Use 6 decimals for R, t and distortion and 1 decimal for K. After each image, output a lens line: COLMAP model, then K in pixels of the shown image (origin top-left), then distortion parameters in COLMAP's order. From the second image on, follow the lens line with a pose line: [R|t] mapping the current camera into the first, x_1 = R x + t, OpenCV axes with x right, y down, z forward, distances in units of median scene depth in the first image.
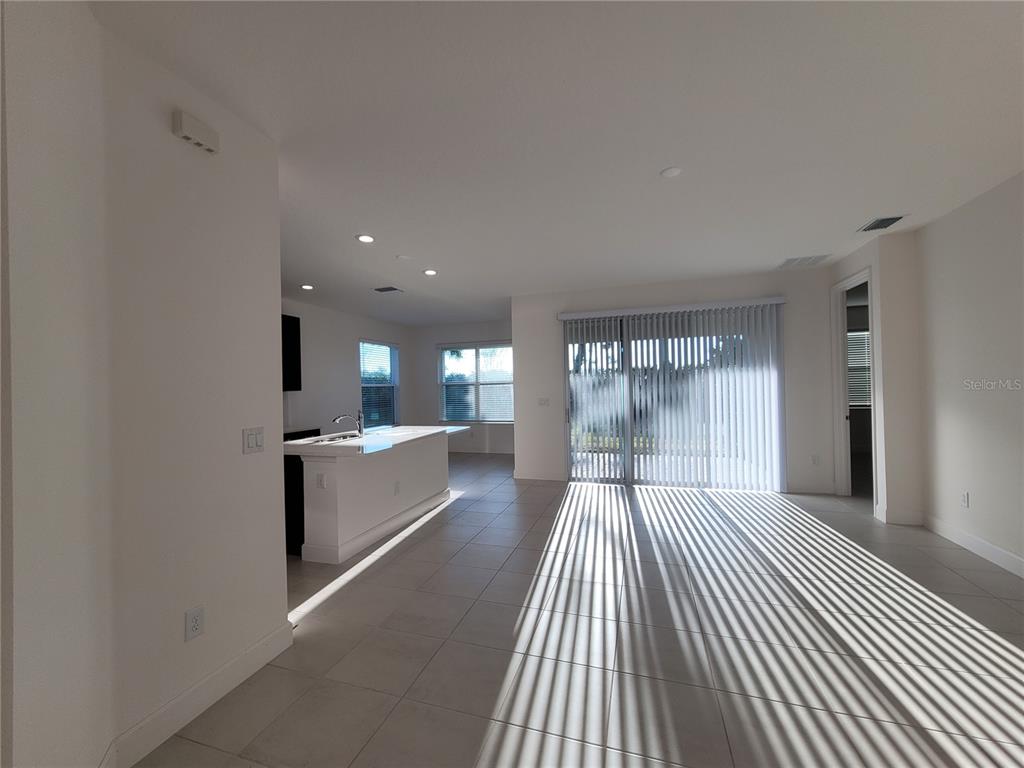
lens RADIAL K [[415.7, 0, 507.6], [0, 415.7, 384.0], [0, 0, 1]] dist [0.000193, -0.002847]
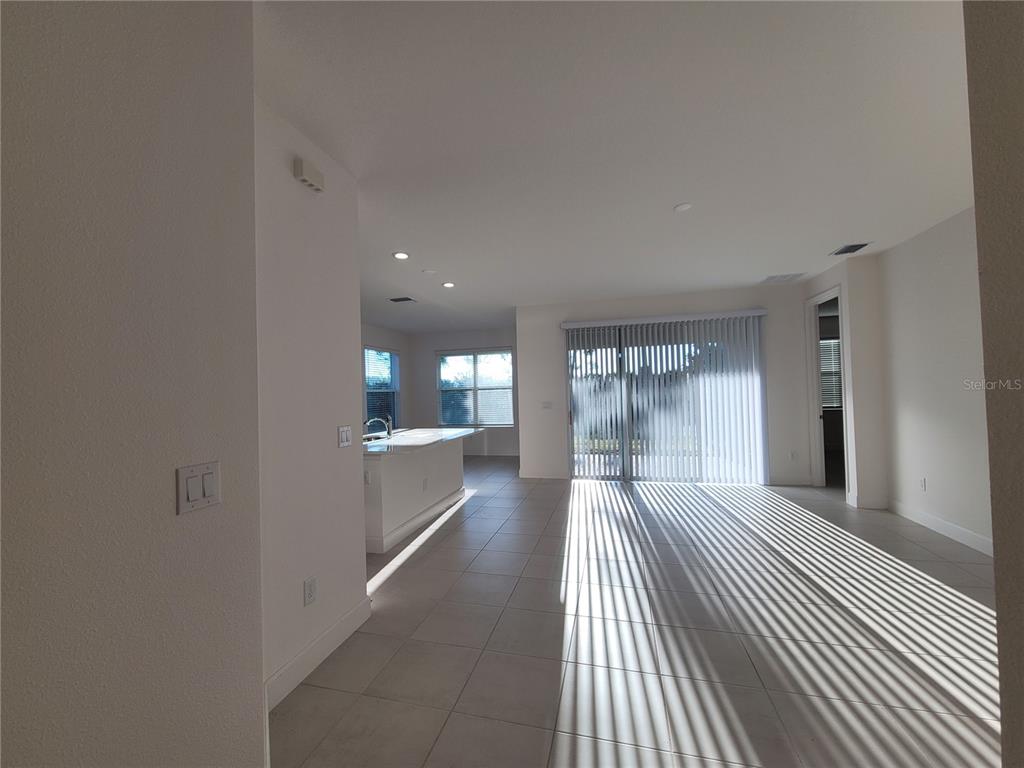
lens RADIAL K [[415.7, 0, 507.6], [0, 415.7, 384.0], [0, 0, 1]] dist [0.000193, -0.002847]
pose [[0.998410, -0.004101, 0.056213, -0.088538], [0.004890, 0.999891, -0.013902, 0.003230], [-0.056150, 0.014155, 0.998322, -0.073463]]
